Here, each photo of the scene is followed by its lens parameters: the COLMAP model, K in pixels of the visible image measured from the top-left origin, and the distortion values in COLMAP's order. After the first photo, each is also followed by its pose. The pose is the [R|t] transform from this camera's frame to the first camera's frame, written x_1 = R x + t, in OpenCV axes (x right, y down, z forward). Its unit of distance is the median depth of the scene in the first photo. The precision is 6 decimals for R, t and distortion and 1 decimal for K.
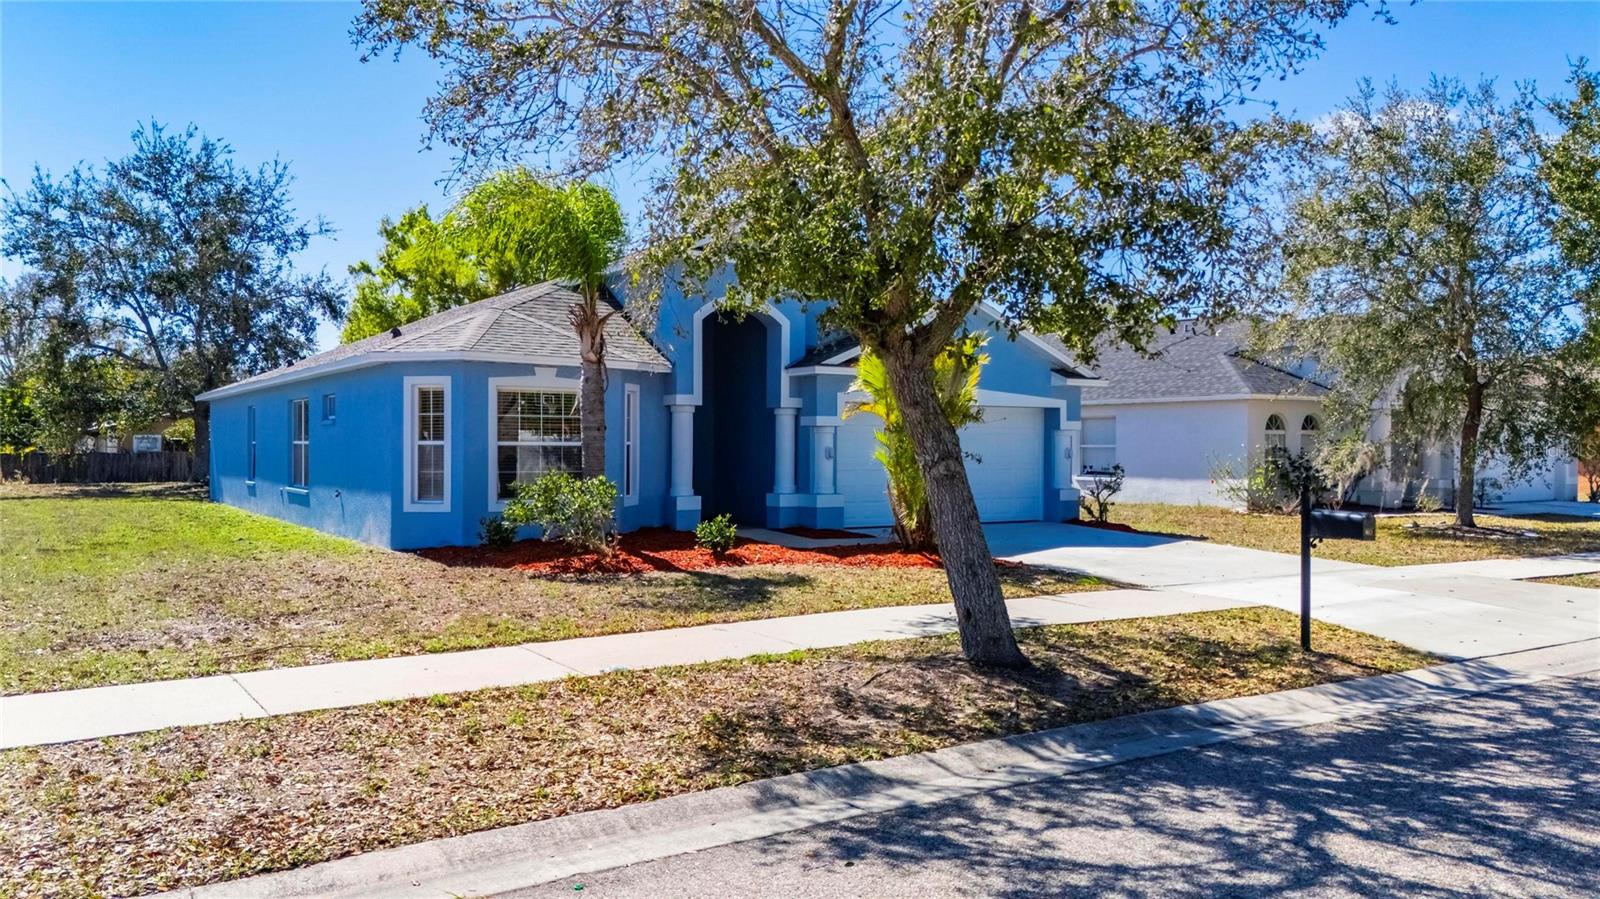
lens RADIAL K [[1171.3, 0, 811.5], [0, 1171.3, 461.1], [0, 0, 1]] dist [0.073767, -0.067305]
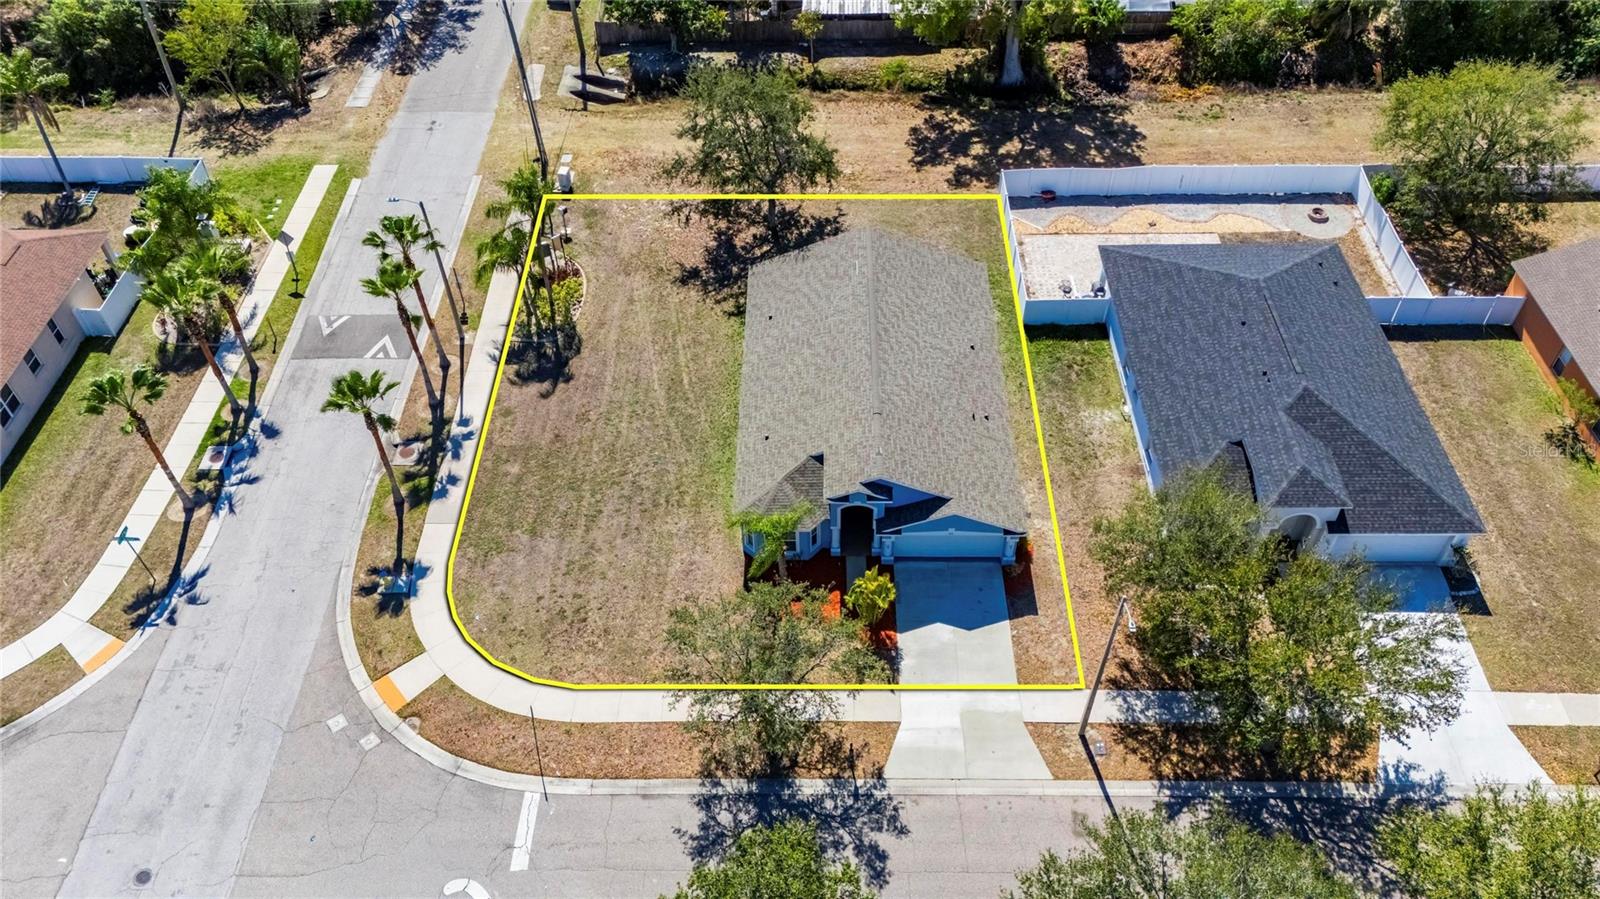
lens RADIAL K [[1171.3, 0, 806.3], [0, 1171.3, 451.6], [0, 0, 1]] dist [0.073767, -0.067305]
pose [[0.825064, 0.397504, -0.401571, 2.381462], [0.008881, 0.701485, 0.712629, -5.813068], [0.564969, -0.591532, 0.575240, -1.525014]]
